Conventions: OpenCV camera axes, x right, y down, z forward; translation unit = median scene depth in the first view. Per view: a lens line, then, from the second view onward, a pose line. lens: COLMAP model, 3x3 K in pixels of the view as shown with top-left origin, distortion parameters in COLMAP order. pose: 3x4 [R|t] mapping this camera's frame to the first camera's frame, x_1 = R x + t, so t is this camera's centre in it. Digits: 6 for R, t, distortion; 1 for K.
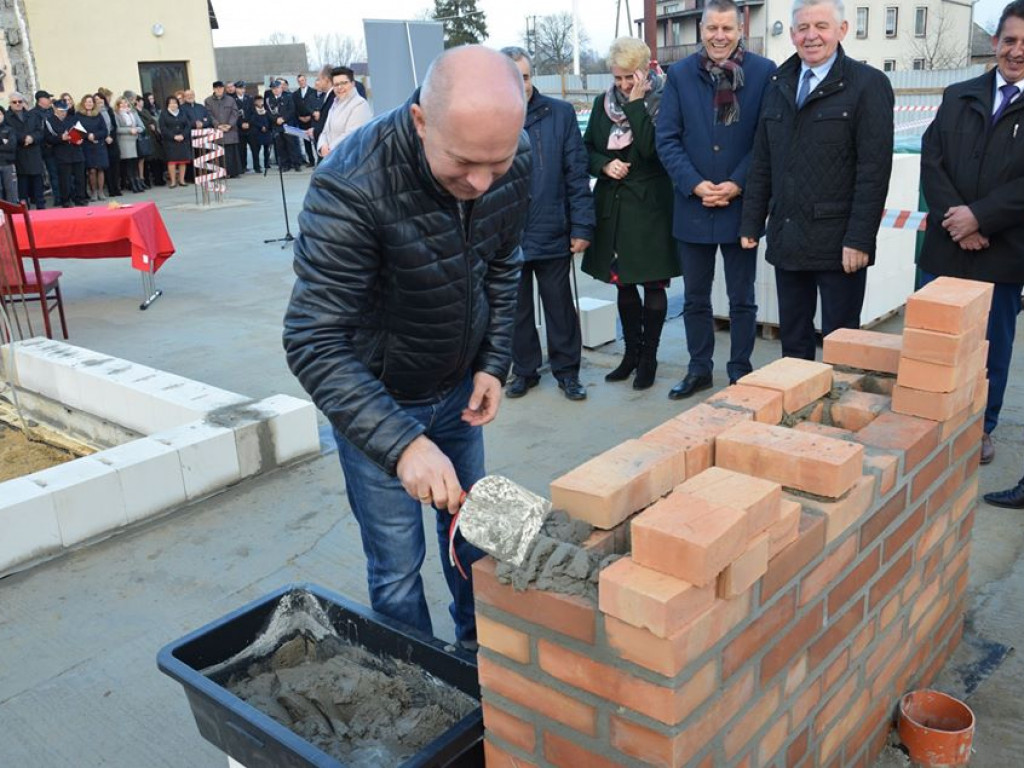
lens RADIAL K [[963.3, 0, 545.4], [0, 963.3, 446.0], [0, 0, 1]] dist [-0.061715, 0.000000]
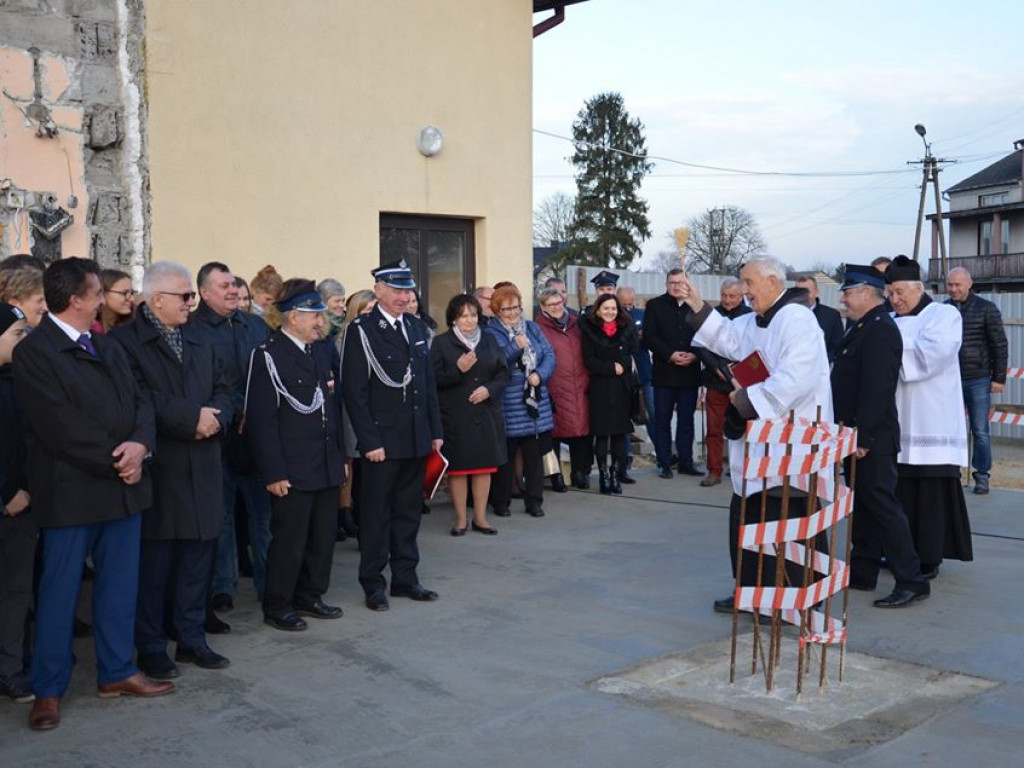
lens RADIAL K [[1332.3, 0, 522.5], [0, 1332.3, 383.2], [0, 0, 1]] dist [0.102737, 0.000000]
pose [[0.994059, 0.045035, -0.099092, -0.382419], [-0.072242, 0.953940, -0.291168, -0.214772], [0.081415, 0.296597, 0.951526, 0.584725]]
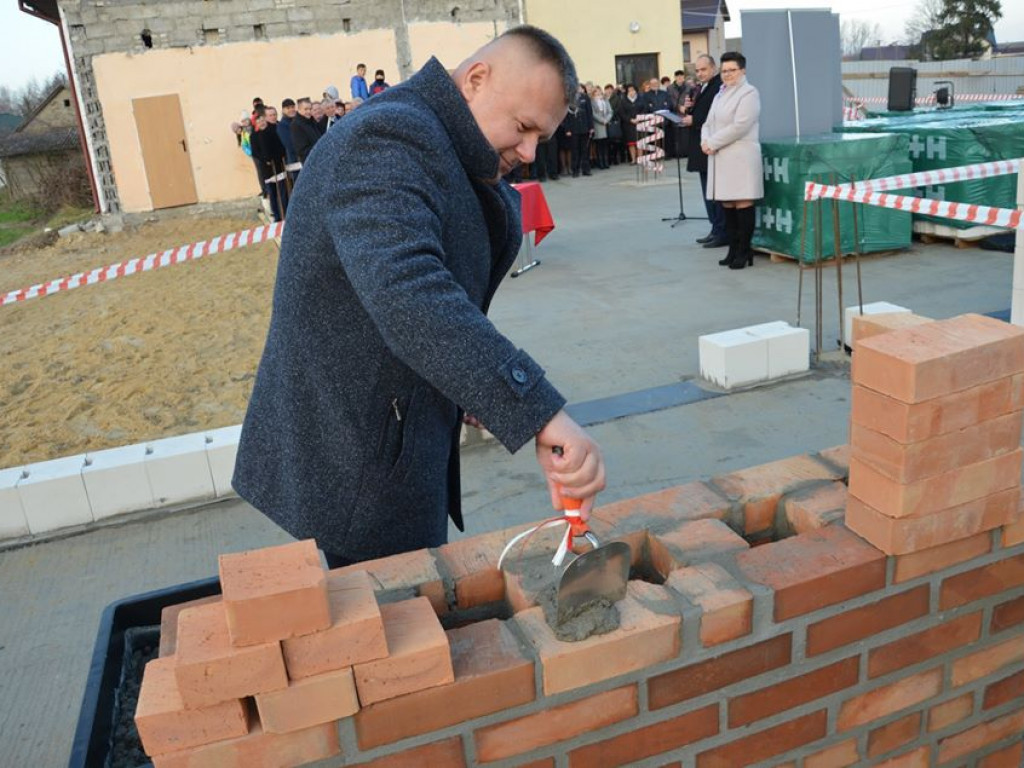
lens RADIAL K [[899.7, 0, 526.0], [0, 899.7, 377.0], [0, 0, 1]] dist [-0.136606, 0.085867]
pose [[0.856087, 0.118570, -0.503048, 0.077210], [-0.131838, 0.991228, 0.009275, -0.019744], [0.499734, 0.058381, 0.864209, 0.045285]]
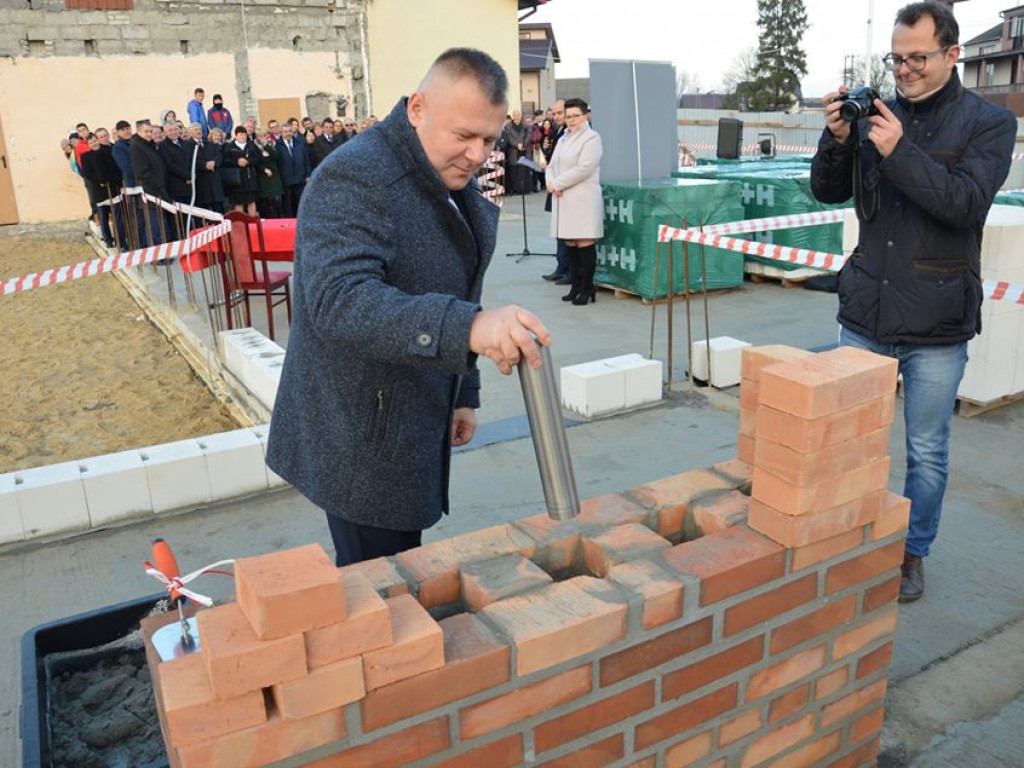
lens RADIAL K [[899.7, 0, 526.9], [0, 899.7, 382.3], [0, 0, 1]] dist [-0.136606, 0.085867]
pose [[0.936931, 0.107236, -0.332657, 0.068972], [-0.129519, 0.990533, -0.045482, -0.016303], [0.324631, 0.085699, 0.941950, 0.026201]]
